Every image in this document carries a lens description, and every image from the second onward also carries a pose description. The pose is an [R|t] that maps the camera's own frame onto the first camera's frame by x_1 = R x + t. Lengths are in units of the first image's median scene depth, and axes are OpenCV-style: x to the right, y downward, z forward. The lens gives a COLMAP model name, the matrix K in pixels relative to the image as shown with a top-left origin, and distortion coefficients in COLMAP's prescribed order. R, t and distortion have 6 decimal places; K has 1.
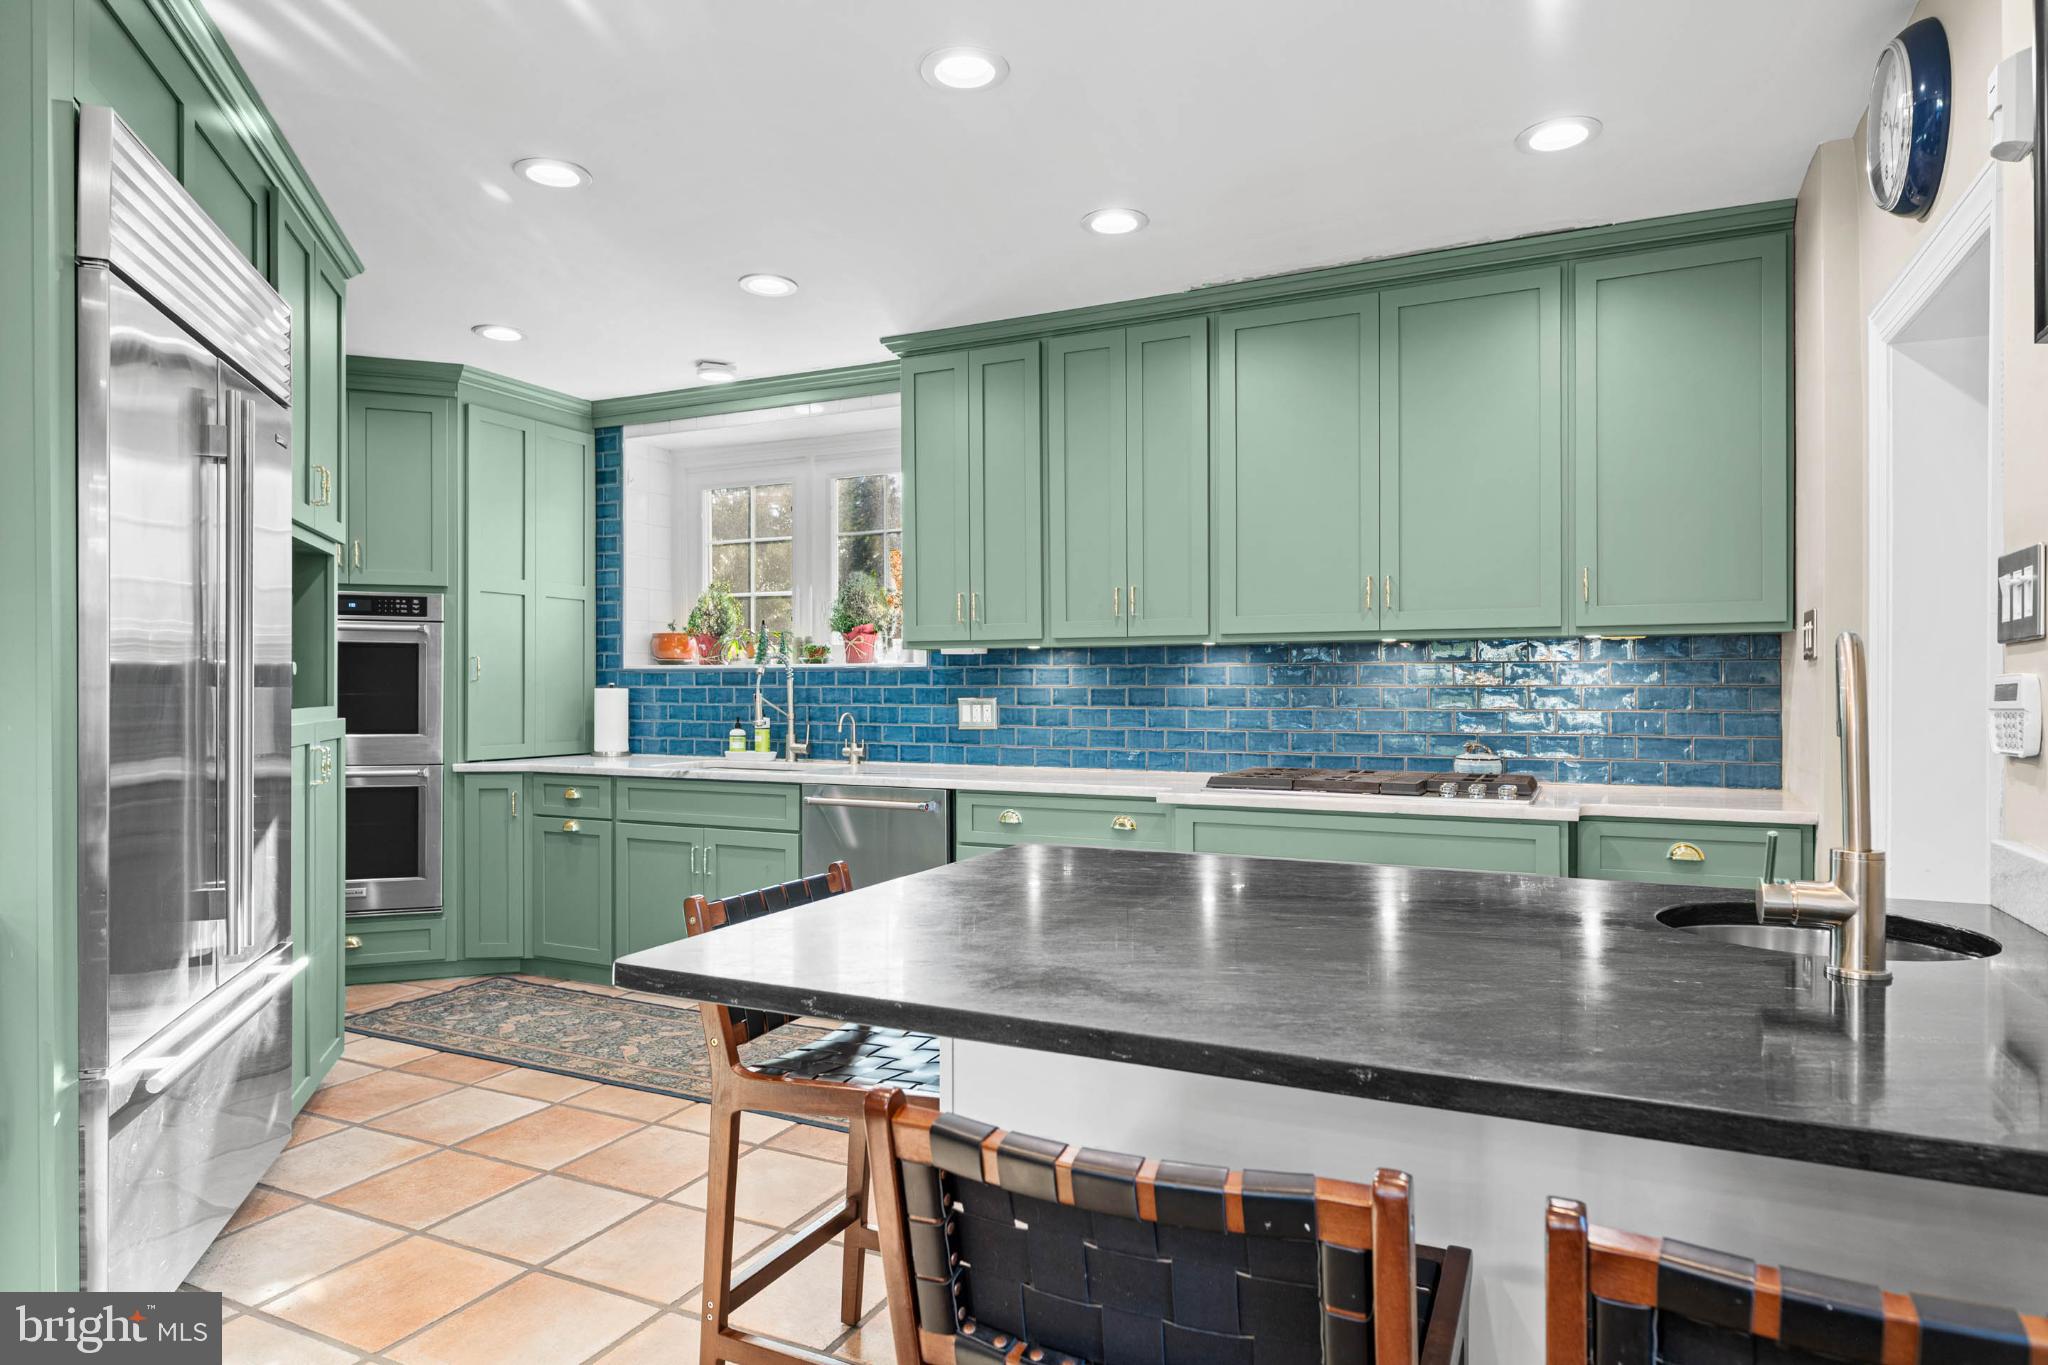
lens RADIAL K [[1184.3, 0, 1020.8], [0, 1184.3, 683.9], [0, 0, 1]] dist [0.003996, -0.002127]
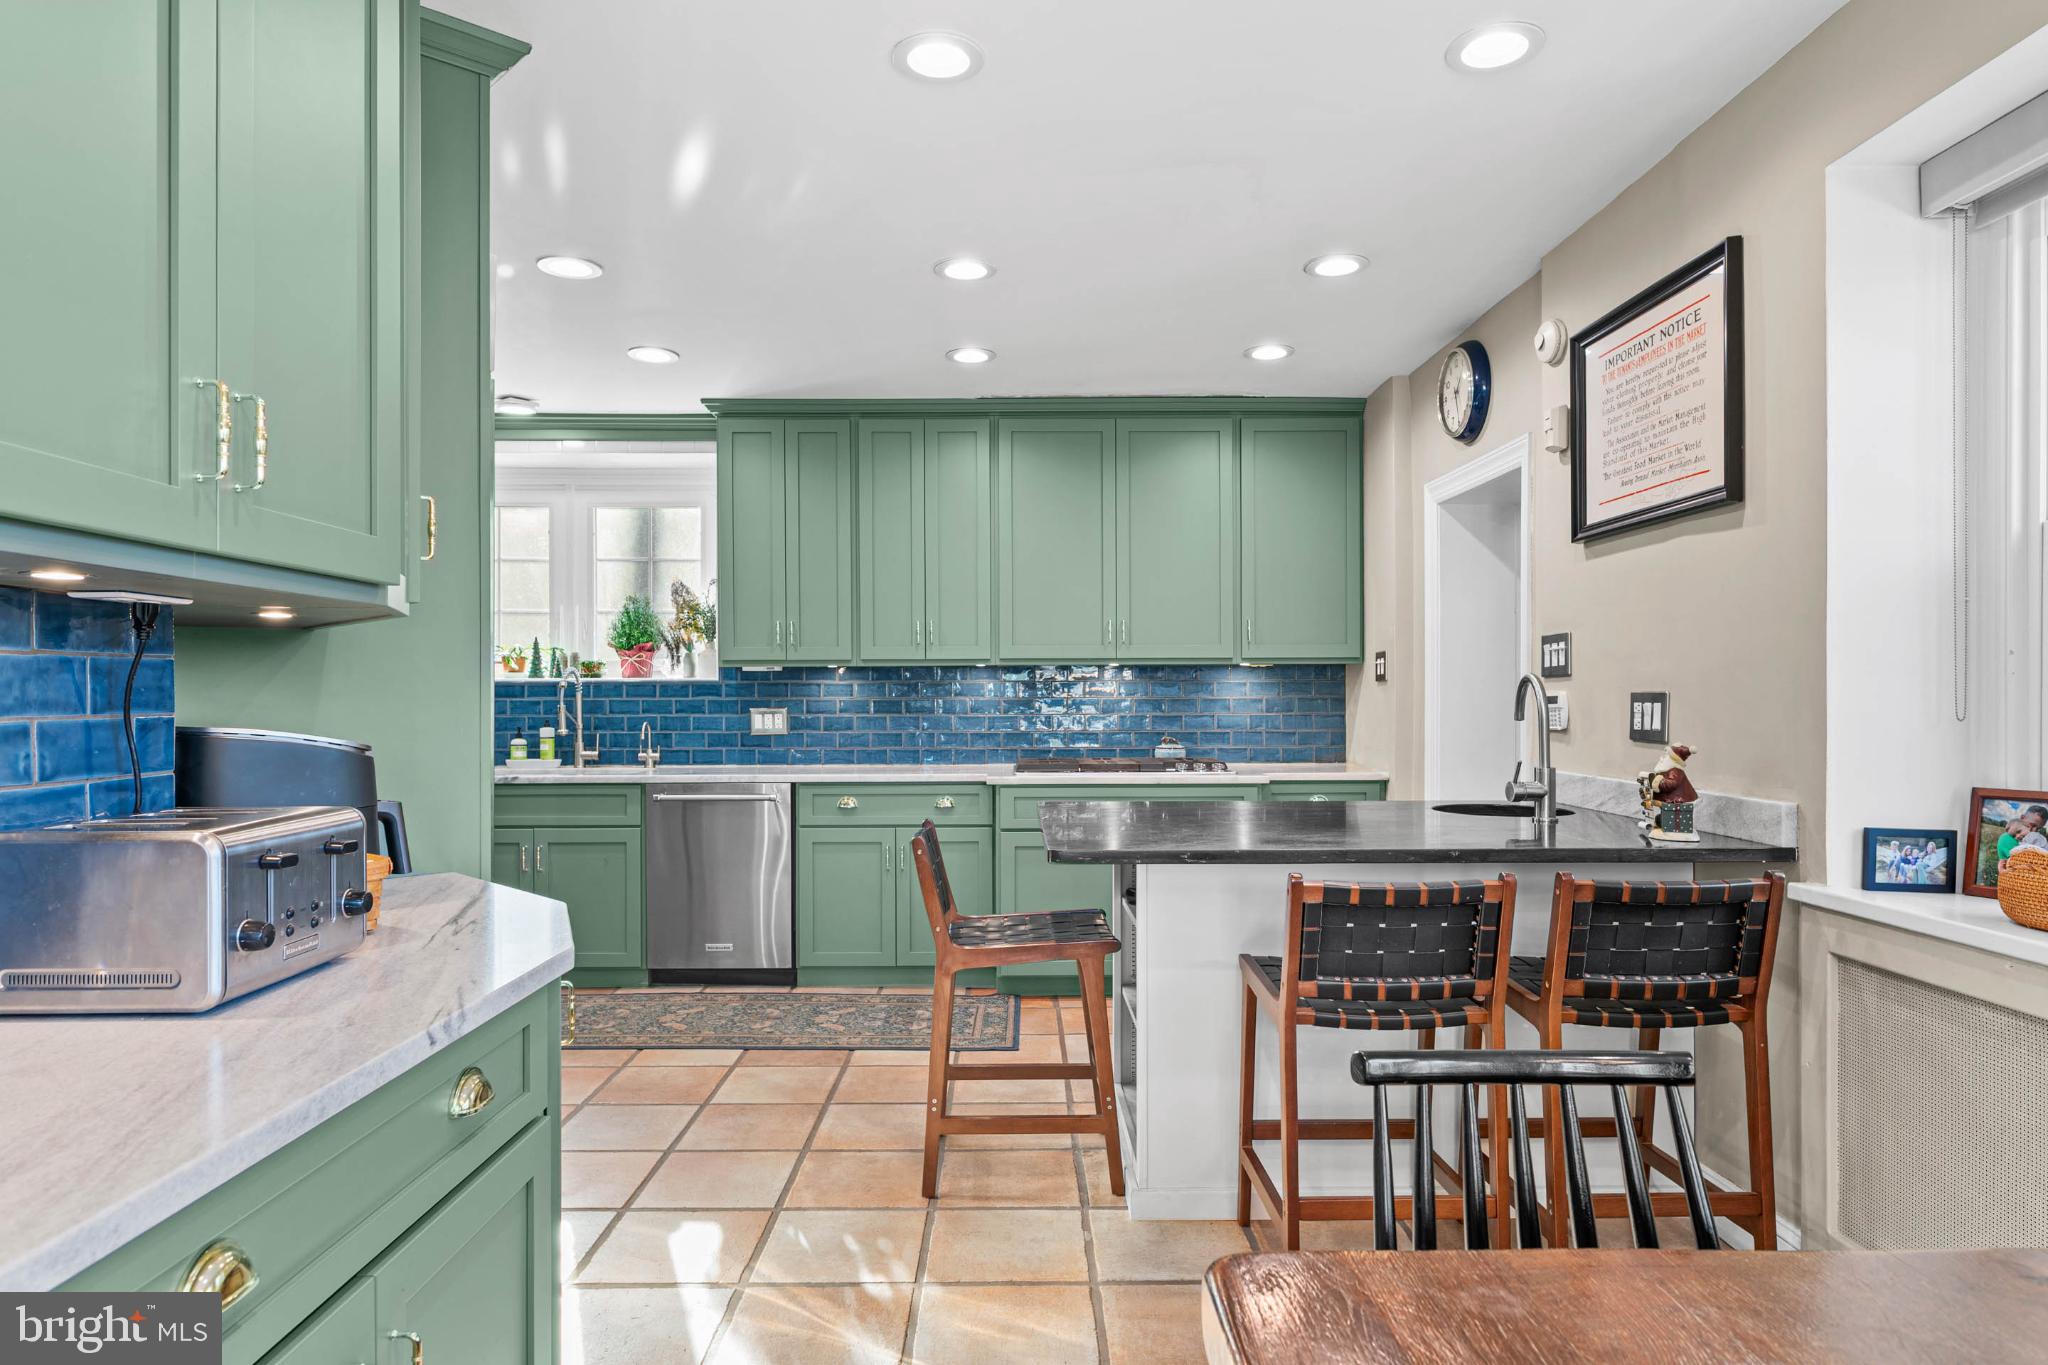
lens RADIAL K [[1186.2, 0, 1019.7], [0, 1186.2, 691.9], [0, 0, 1]] dist [0.000298, 0.001638]
pose [[0.895895, 0.001193, 0.444264, -0.350650], [0.000464, 0.999993, -0.003622, 0.000112], [-0.444265, 0.003451, 0.895889, -0.176790]]
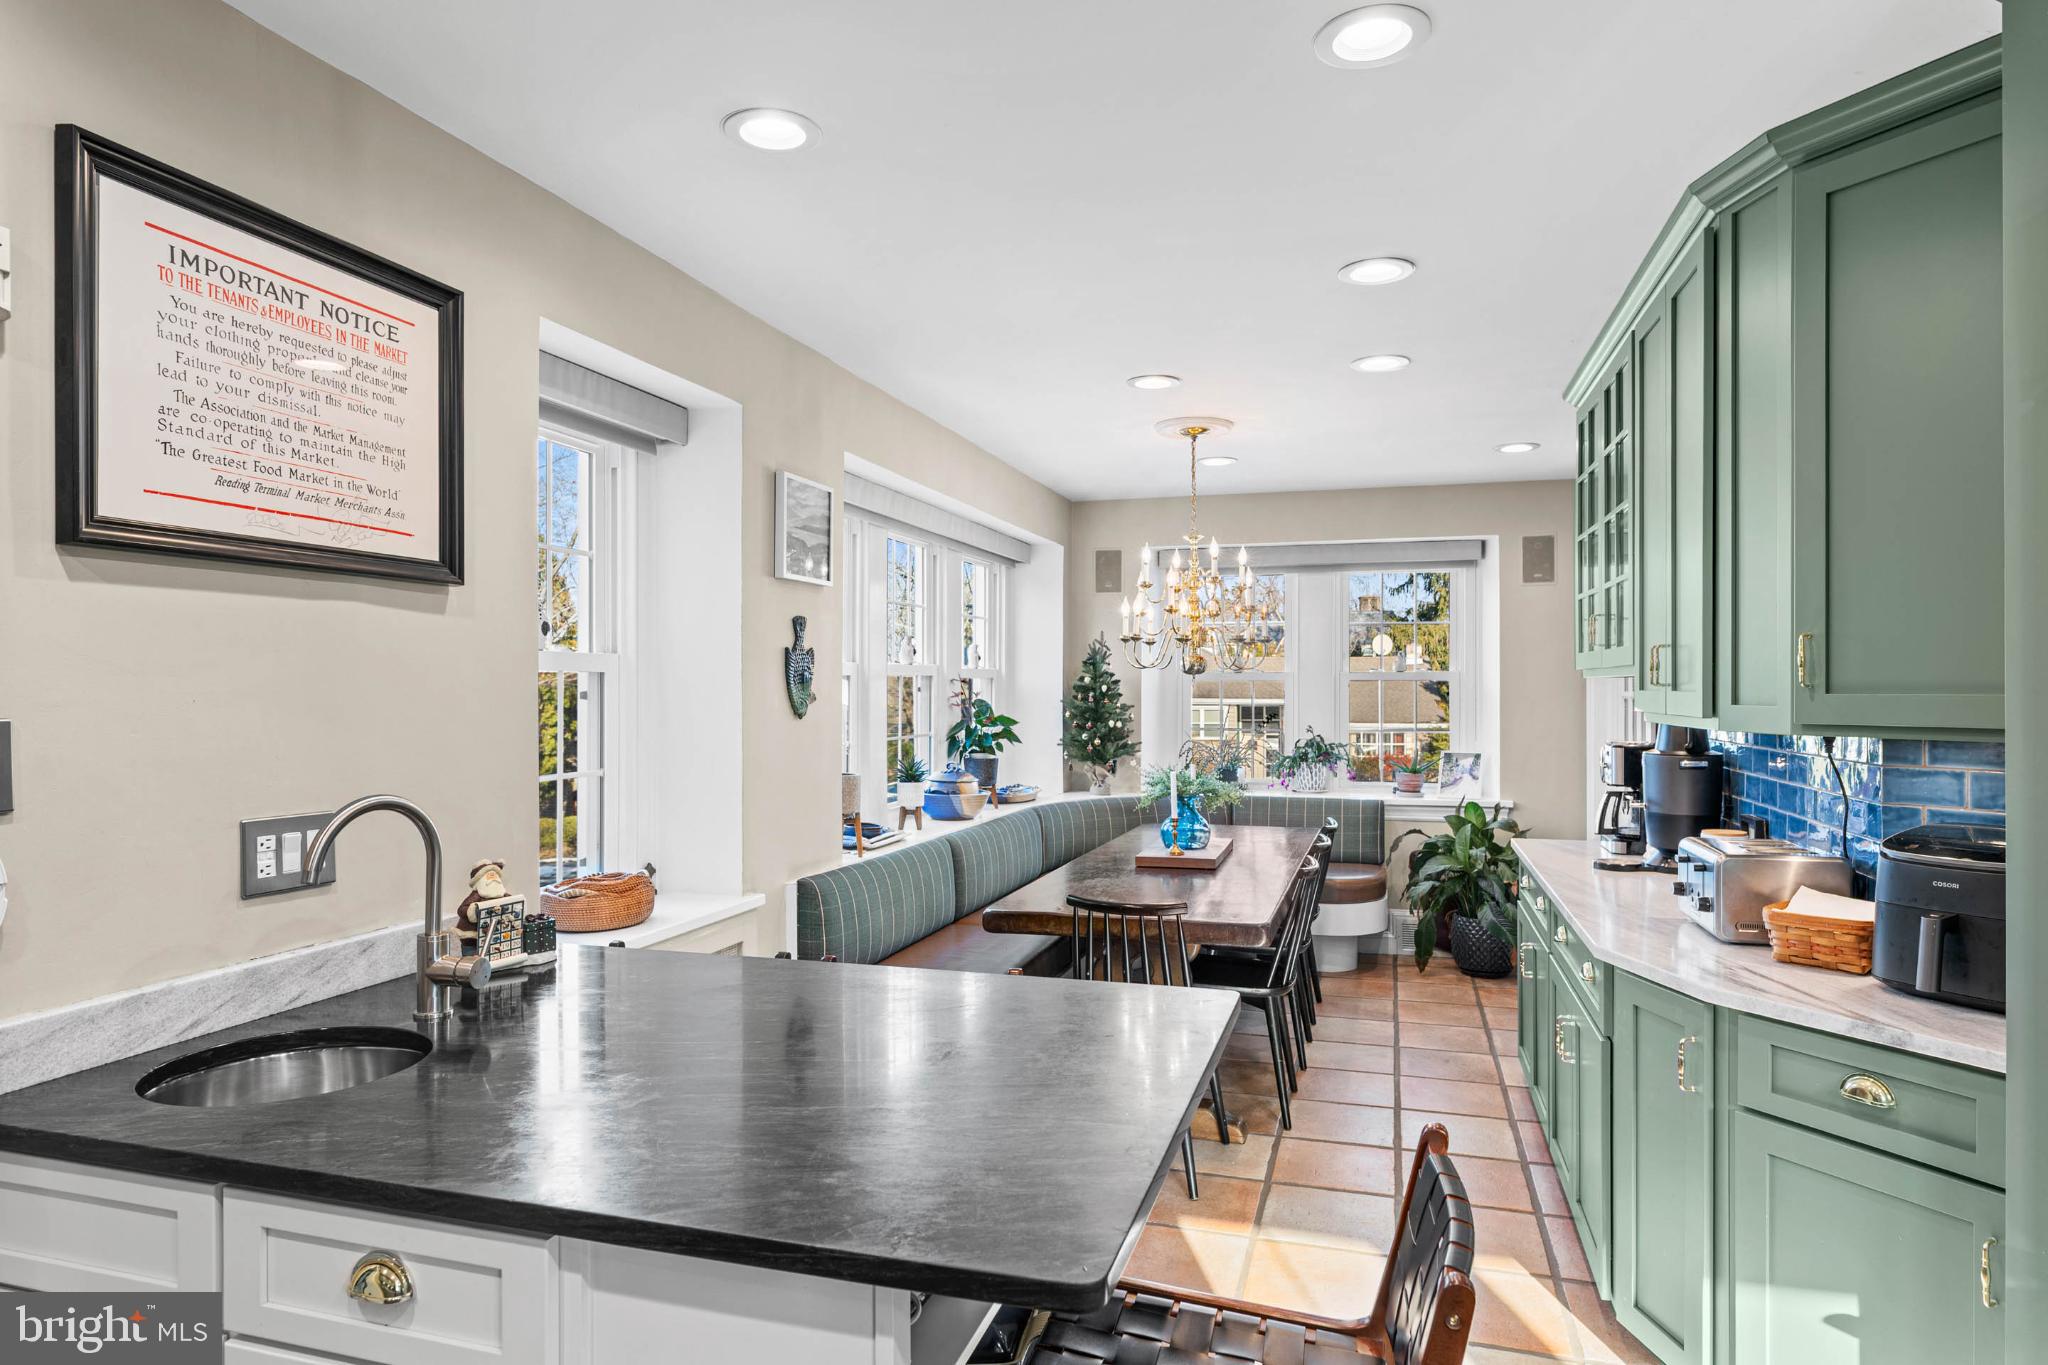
lens RADIAL K [[1186.2, 0, 1019.7], [0, 1186.2, 691.9], [0, 0, 1]] dist [0.000298, 0.001638]
pose [[-0.987885, -0.001257, -0.155181, 0.051547], [-0.001953, 0.999989, 0.004332, -0.050487], [0.155173, 0.004583, -0.987877, 0.734270]]
